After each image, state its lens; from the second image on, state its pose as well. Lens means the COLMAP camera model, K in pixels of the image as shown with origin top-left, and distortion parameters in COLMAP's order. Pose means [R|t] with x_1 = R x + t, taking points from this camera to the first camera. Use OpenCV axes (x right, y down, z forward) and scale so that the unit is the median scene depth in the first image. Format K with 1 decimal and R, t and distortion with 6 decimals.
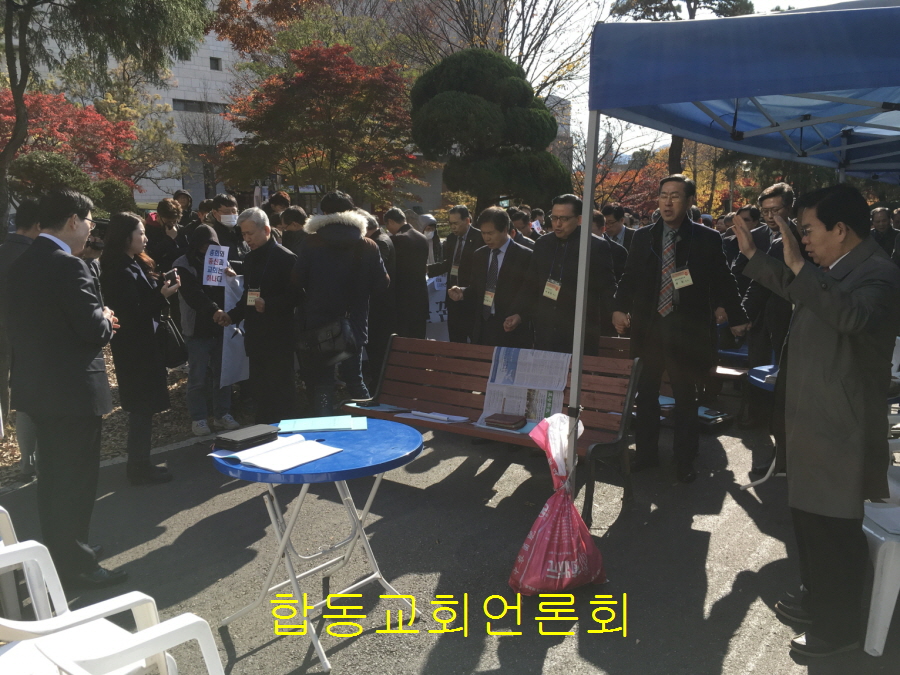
lens RADIAL K [[764.0, 0, 444.5], [0, 764.0, 338.7], [0, 0, 1]] dist [0.088672, -0.143606]
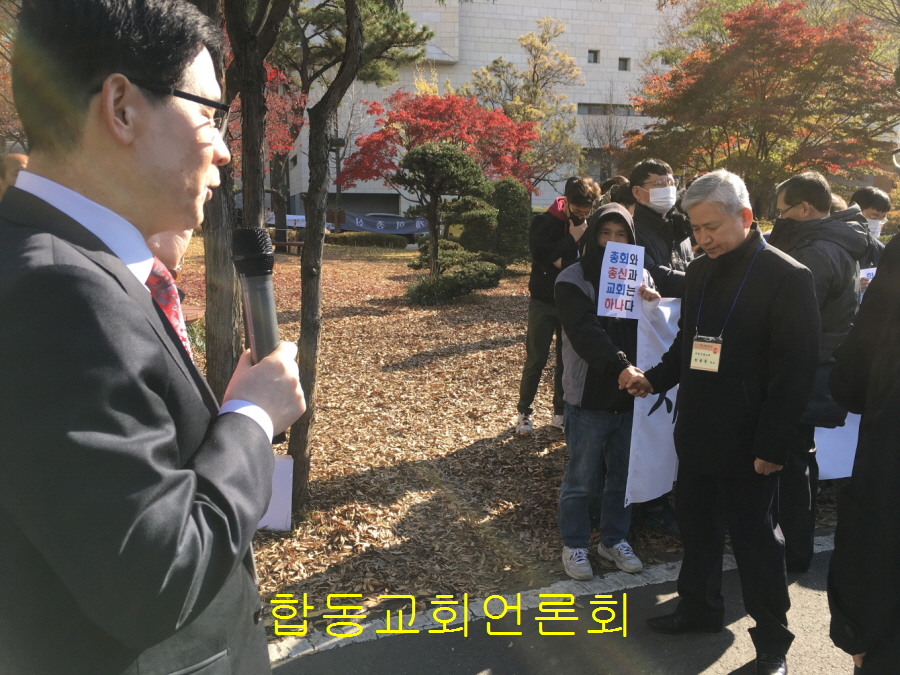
lens RADIAL K [[764.0, 0, 444.5], [0, 764.0, 338.7], [0, 0, 1]] dist [0.088672, -0.143606]
pose [[0.882147, 0.085645, -0.463122, -0.049653], [-0.089488, 0.995893, 0.013715, -0.016100], [0.462394, 0.029345, 0.886189, 0.144151]]
